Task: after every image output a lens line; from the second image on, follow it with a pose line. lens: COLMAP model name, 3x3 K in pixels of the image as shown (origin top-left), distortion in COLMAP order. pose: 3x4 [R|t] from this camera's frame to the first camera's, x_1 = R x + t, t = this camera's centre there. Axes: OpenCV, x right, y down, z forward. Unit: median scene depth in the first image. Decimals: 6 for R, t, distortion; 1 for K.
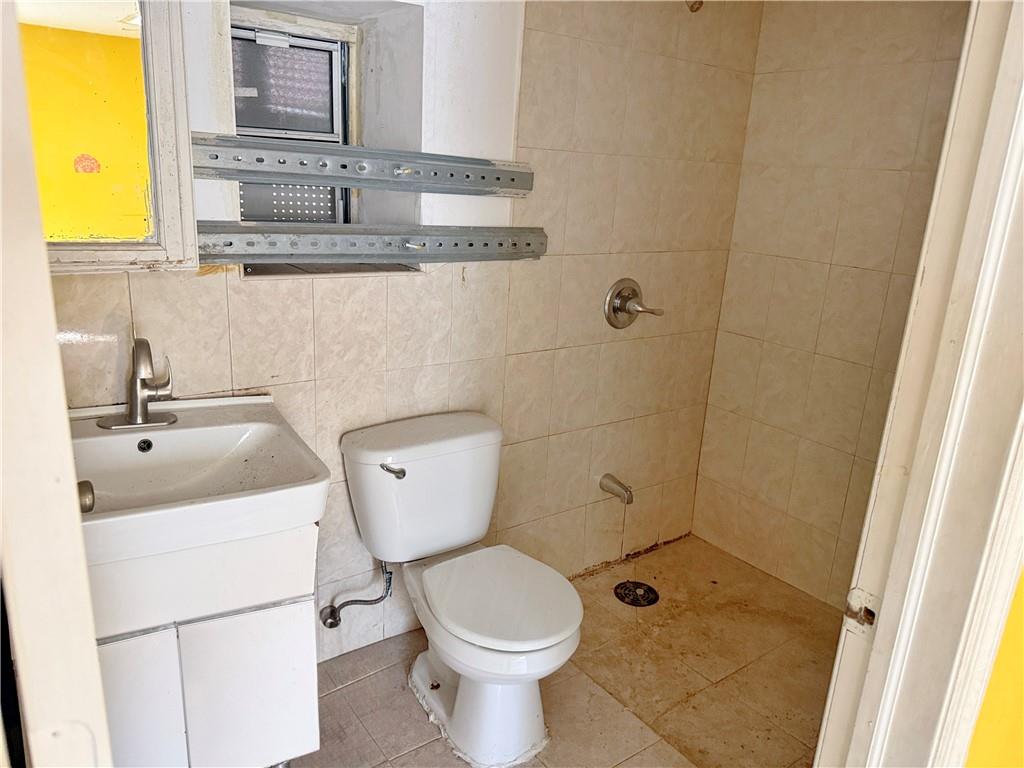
lens RADIAL K [[721.3, 0, 520.0], [0, 721.3, 385.1], [0, 0, 1]] dist [0.068850, -0.076589]
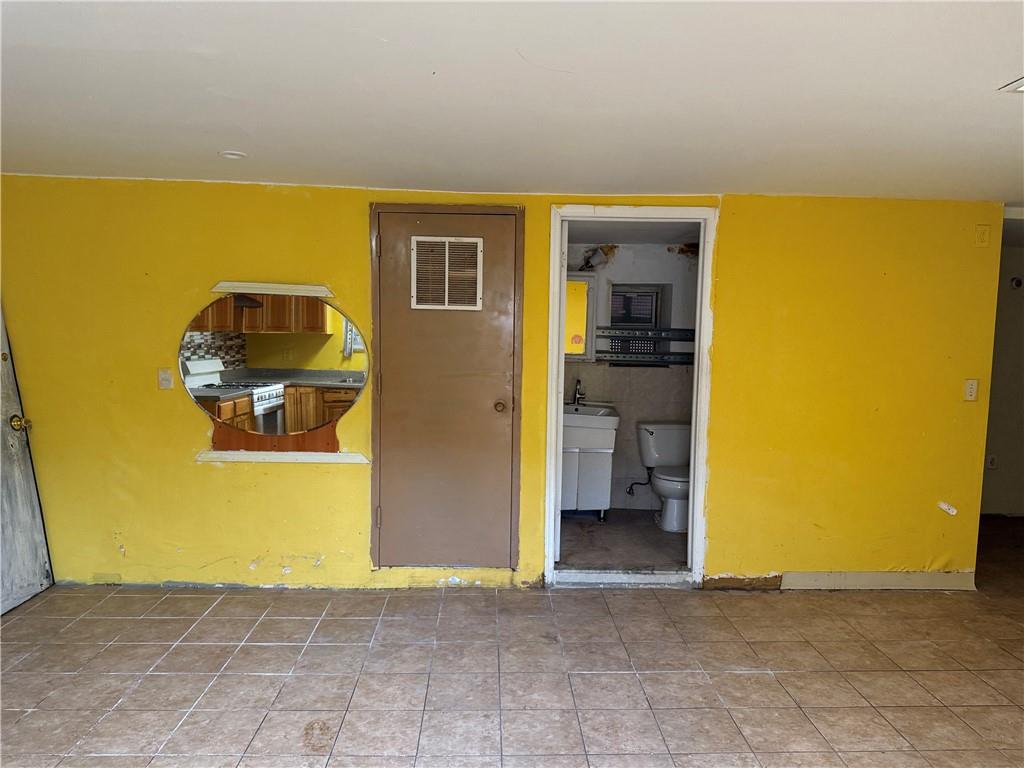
lens RADIAL K [[721.3, 0, 520.0], [0, 721.3, 385.1], [0, 0, 1]] dist [0.068850, -0.076589]
pose [[0.822393, 0.000667, -0.568919, 1.091500], [-0.129712, 0.973881, -0.186363, 0.563591], [0.553935, 0.227060, 0.801000, -1.734511]]
